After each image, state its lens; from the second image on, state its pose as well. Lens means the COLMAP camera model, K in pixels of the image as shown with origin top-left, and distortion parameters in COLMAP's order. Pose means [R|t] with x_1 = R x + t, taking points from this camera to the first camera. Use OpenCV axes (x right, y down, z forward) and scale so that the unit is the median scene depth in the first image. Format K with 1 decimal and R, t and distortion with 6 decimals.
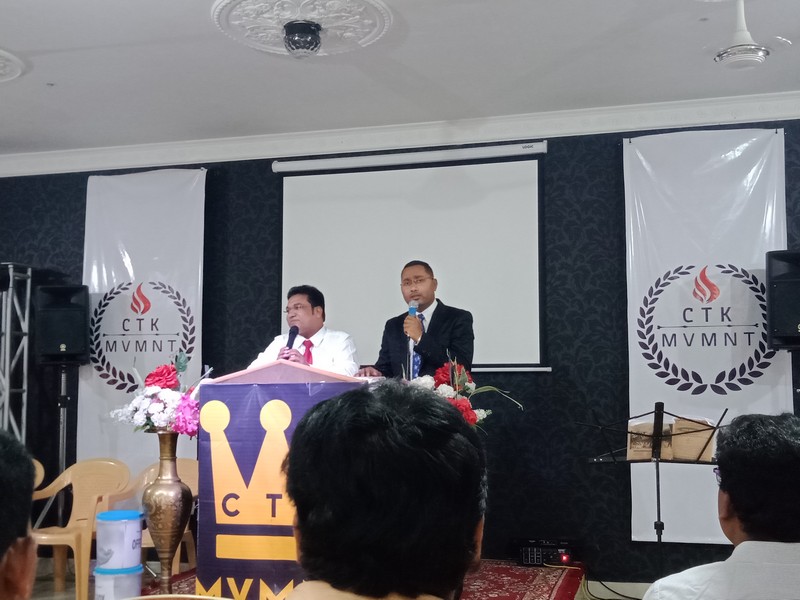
lens RADIAL K [[938.3, 0, 399.4], [0, 938.3, 302.4], [0, 0, 1]] dist [0.114250, -0.401548]
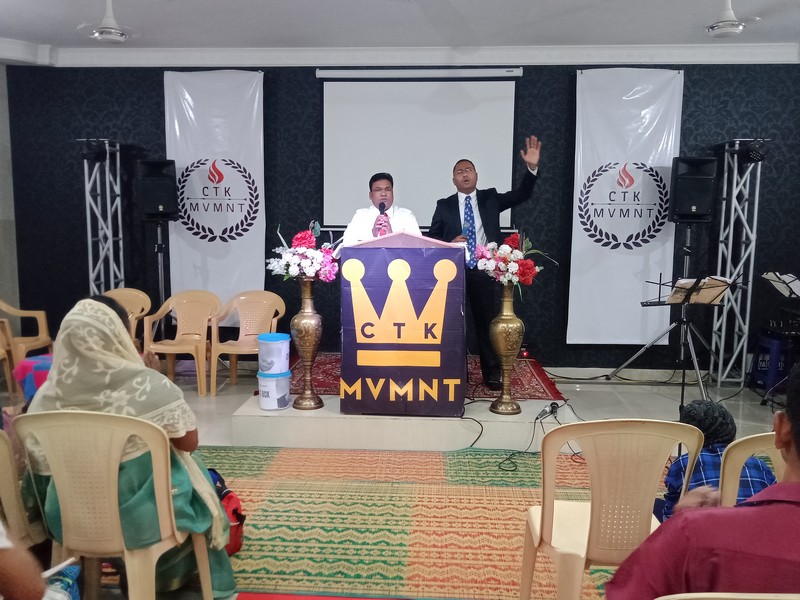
lens RADIAL K [[665.9, 0, 395.9], [0, 665.9, 299.3], [0, 0, 1]] dist [0.007860, -0.003565]
pose [[0.980191, -0.008316, 0.197882, -0.231769], [-0.032236, 0.979097, 0.200825, -0.026830], [-0.195415, -0.203225, 0.959433, 0.013779]]
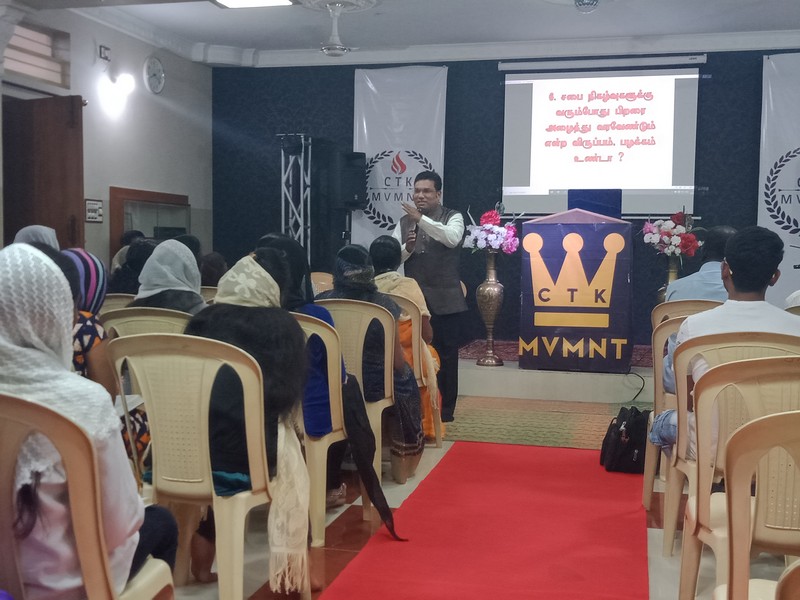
lens RADIAL K [[938.3, 0, 399.4], [0, 938.3, 302.4], [0, 0, 1]] dist [0.114250, -0.401548]
pose [[0.999832, 0.017057, 0.006664, -0.306599], [-0.017901, 0.987050, 0.159409, -0.023677], [-0.003858, -0.159502, 0.987190, -0.447004]]
